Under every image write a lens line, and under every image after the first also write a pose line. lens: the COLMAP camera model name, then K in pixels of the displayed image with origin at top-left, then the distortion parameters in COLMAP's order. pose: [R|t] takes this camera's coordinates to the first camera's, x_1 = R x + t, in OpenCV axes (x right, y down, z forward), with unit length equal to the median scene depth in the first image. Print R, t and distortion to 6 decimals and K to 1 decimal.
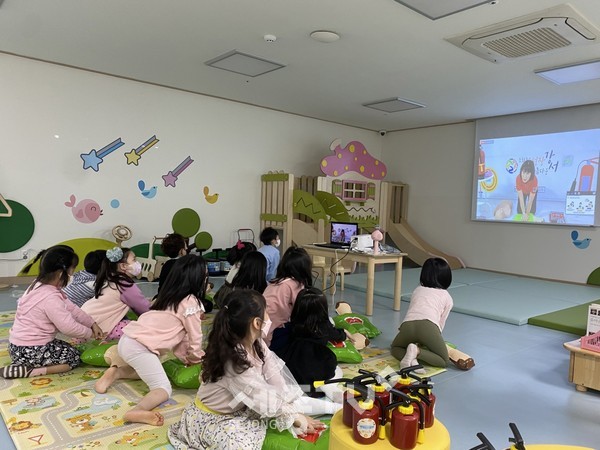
lens RADIAL K [[459.3, 0, 300.3], [0, 459.3, 226.1], [0, 0, 1]] dist [0.091124, -0.002754]
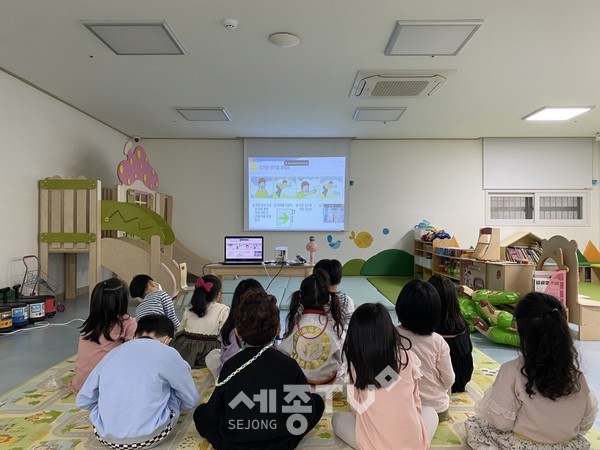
lens RADIAL K [[459.3, 0, 298.5], [0, 459.3, 225.8], [0, 0, 1]] dist [0.091124, -0.002754]
pose [[0.683787, -0.033777, 0.728899, -0.349521], [0.055318, 0.998453, -0.005626, -0.011828], [-0.727582, 0.044168, 0.684598, 0.193936]]
